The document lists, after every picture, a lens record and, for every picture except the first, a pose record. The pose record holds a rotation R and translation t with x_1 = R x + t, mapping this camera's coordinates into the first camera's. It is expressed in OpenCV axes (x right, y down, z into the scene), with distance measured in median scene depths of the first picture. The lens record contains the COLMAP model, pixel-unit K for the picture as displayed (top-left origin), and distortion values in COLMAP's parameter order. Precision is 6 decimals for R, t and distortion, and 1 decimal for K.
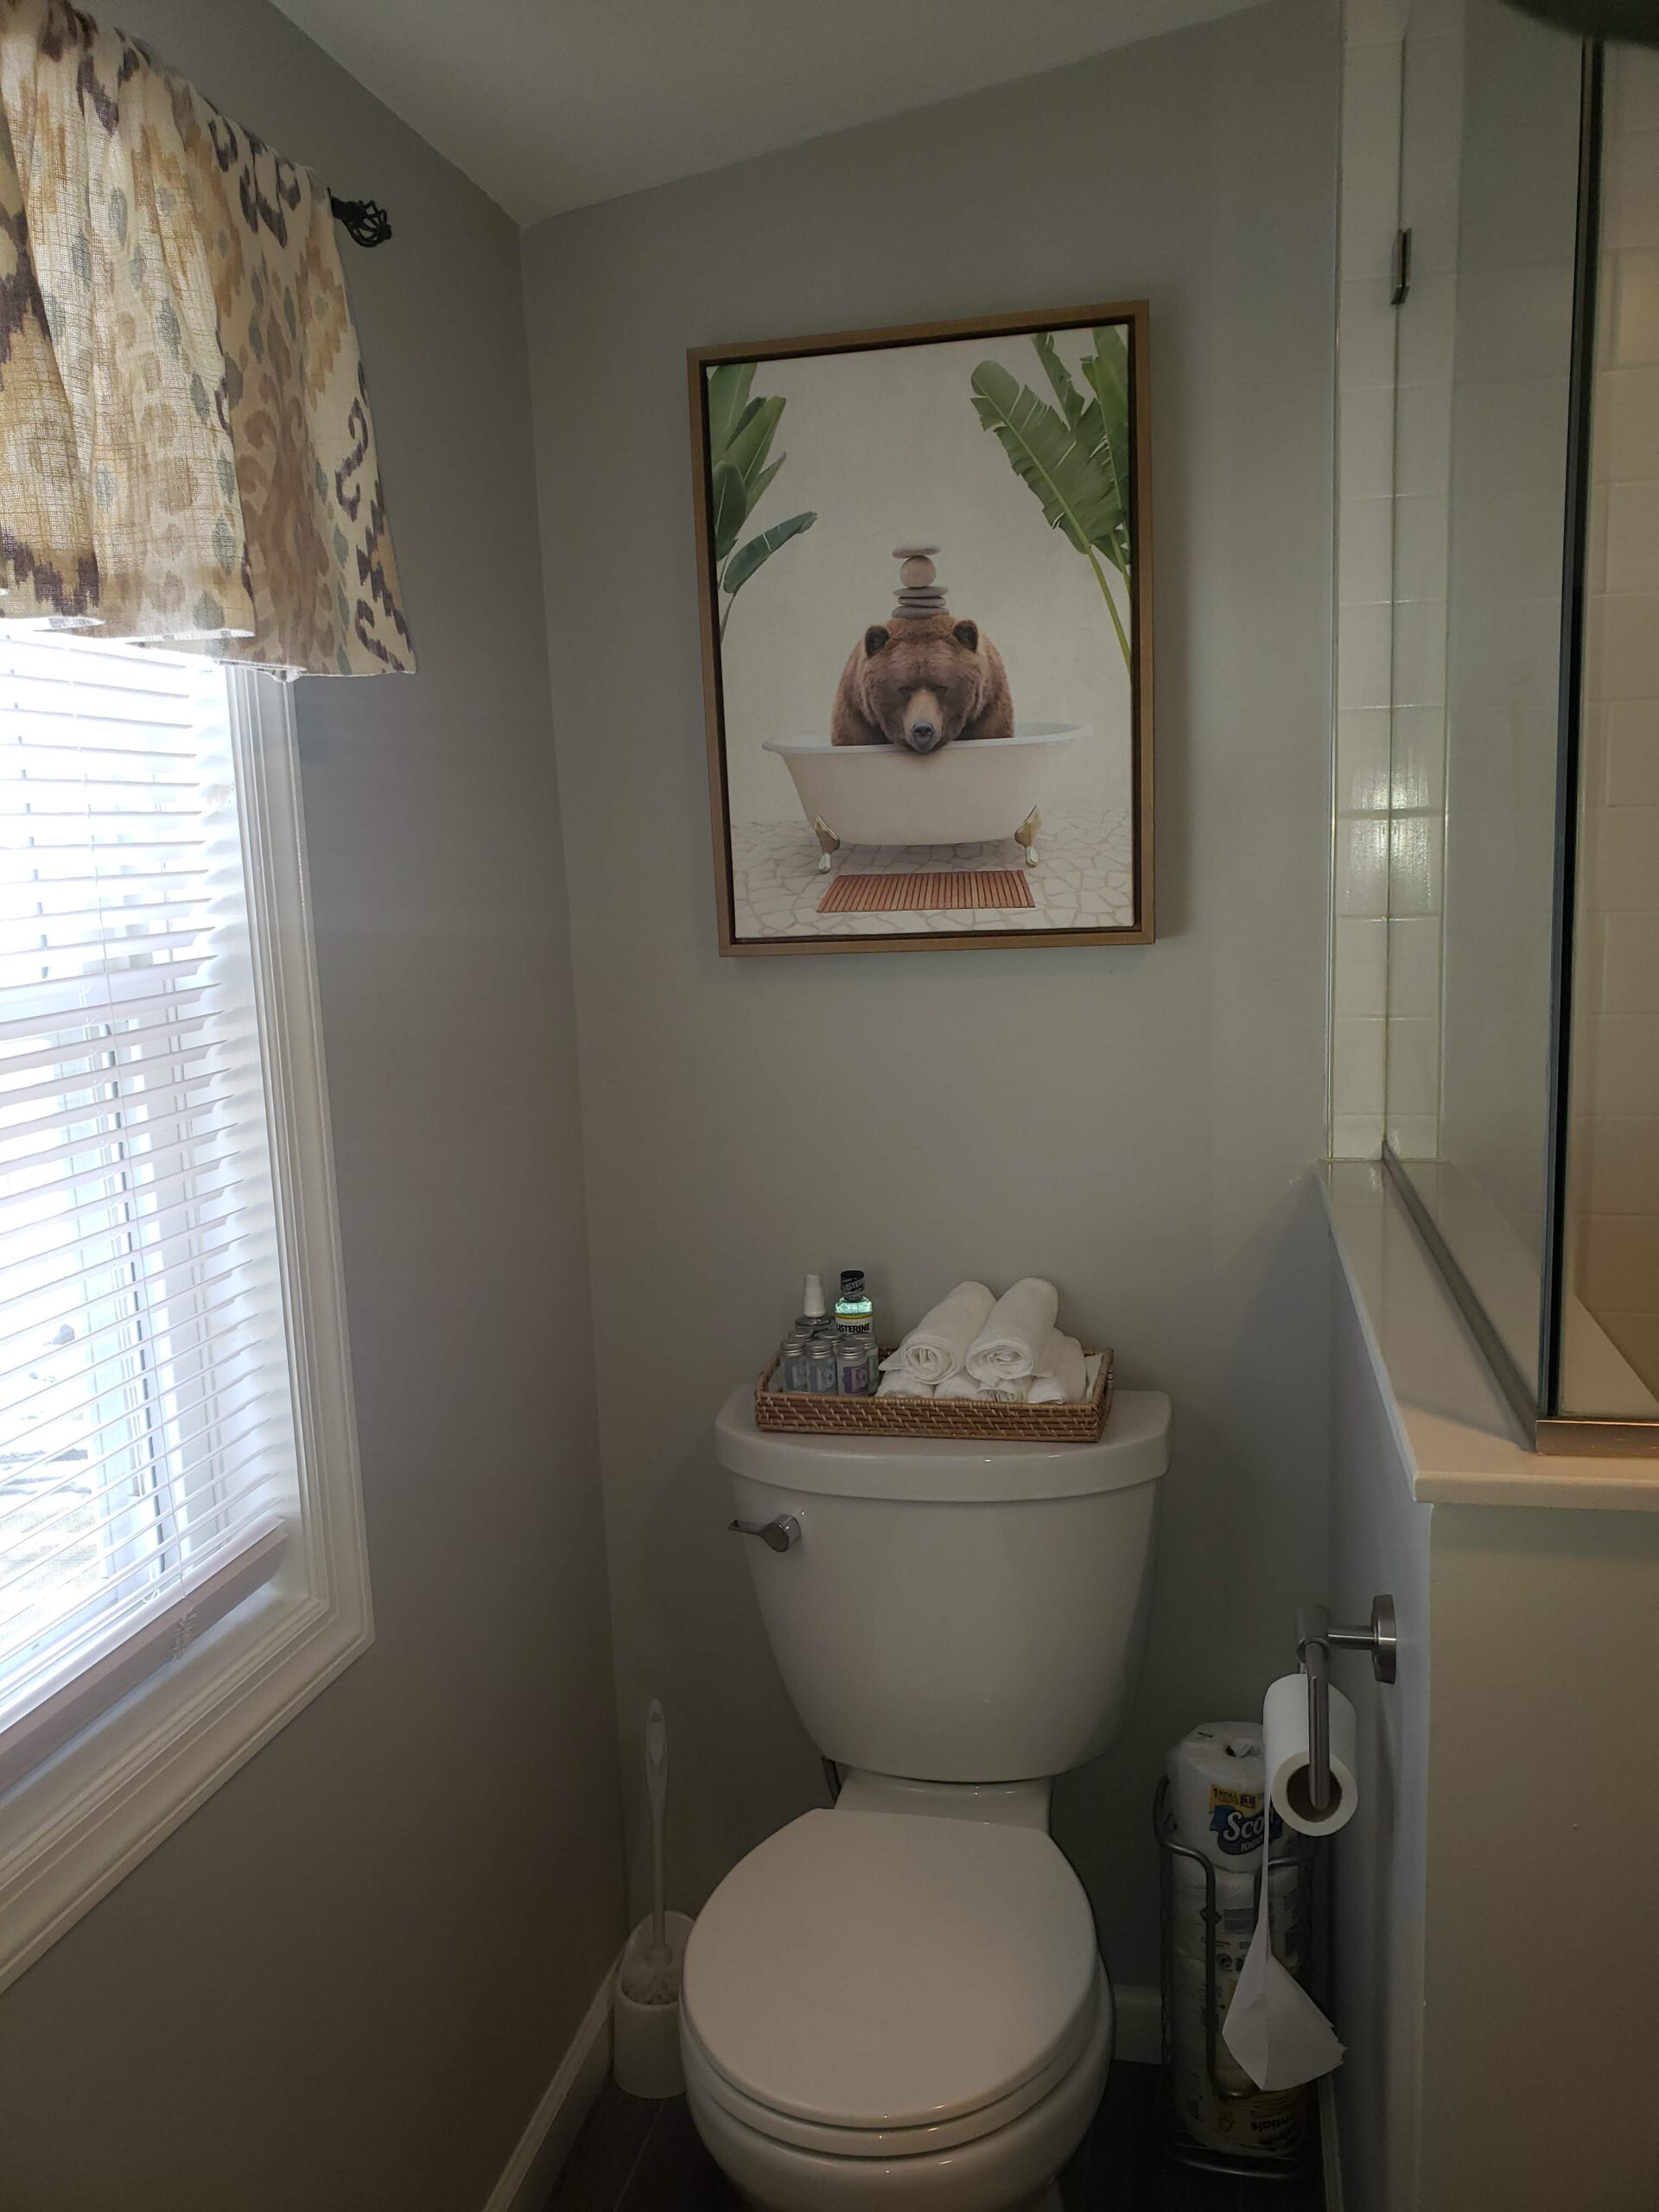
lens RADIAL K [[1735.2, 0, 829.5], [0, 1735.2, 1106.0], [0, 0, 1]] dist [-0.001712, -0.000461]
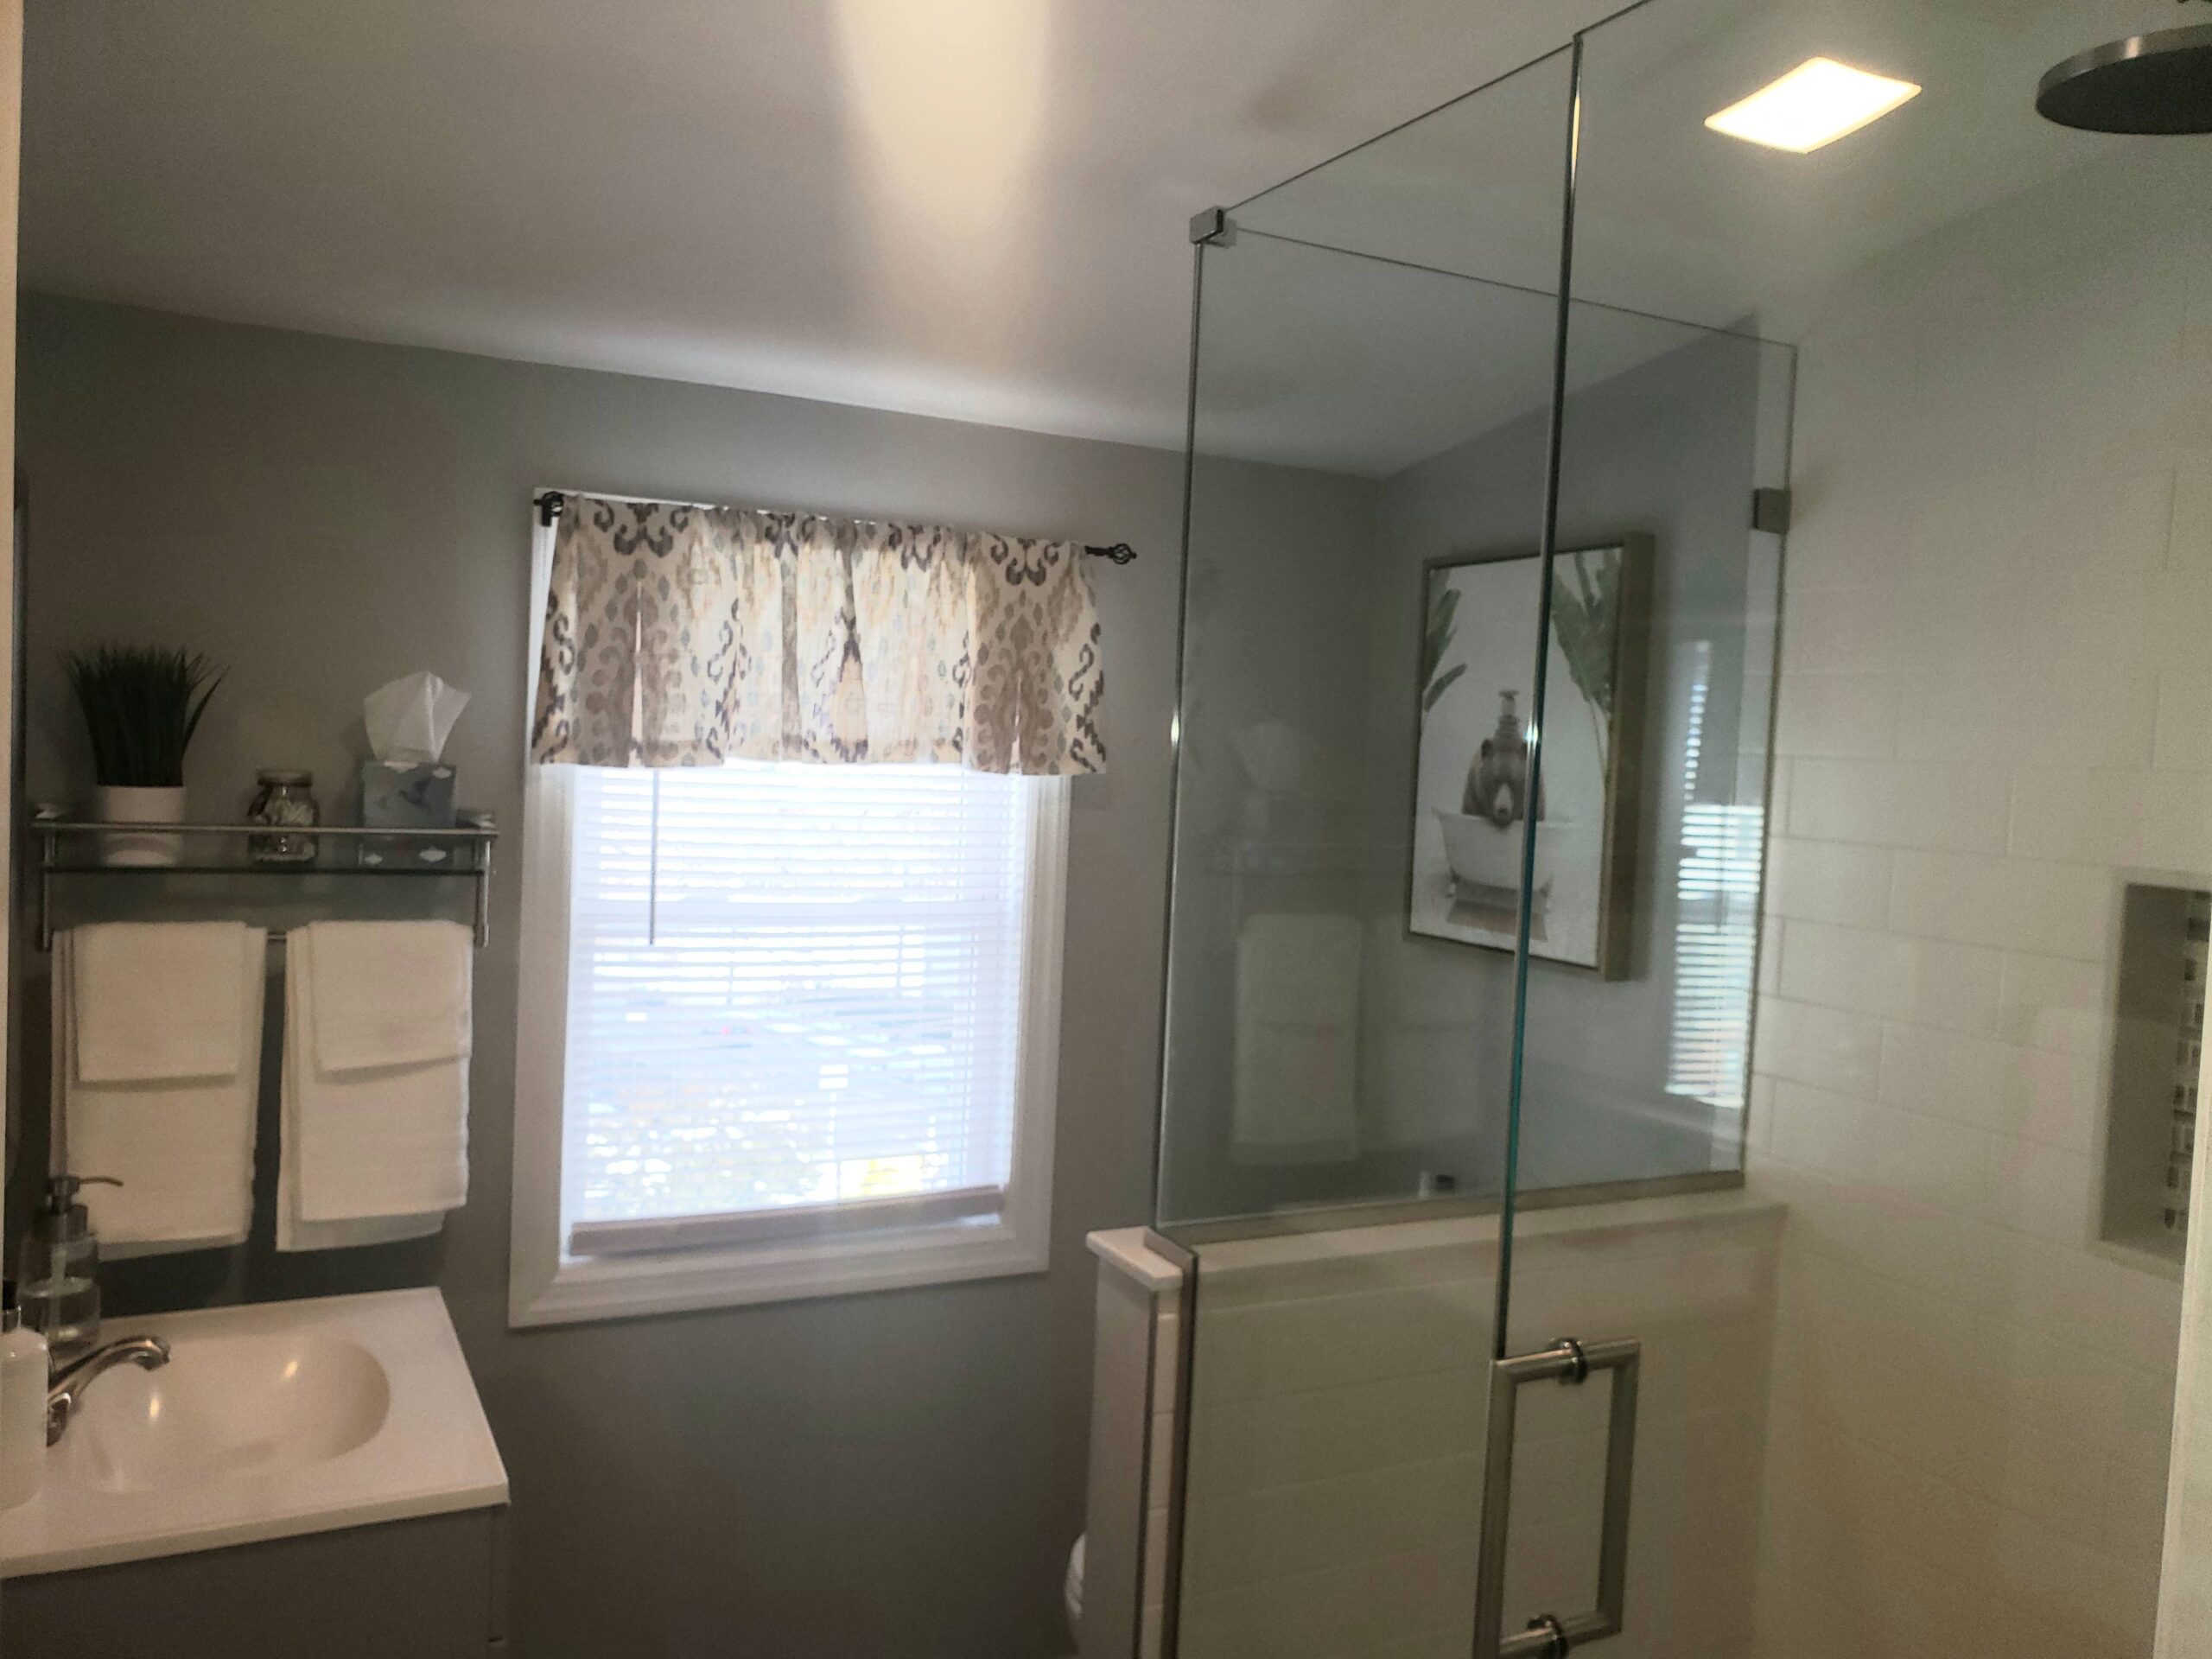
lens RADIAL K [[1681.7, 0, 1103.4], [0, 1681.7, 795.6], [0, 0, 1]] dist [-0.002183, -0.000233]
pose [[0.629190, 0.087532, -0.772307, 1.222790], [-0.178106, 0.983436, -0.033640, -0.158101], [0.756570, 0.158718, 0.634359, -0.205990]]
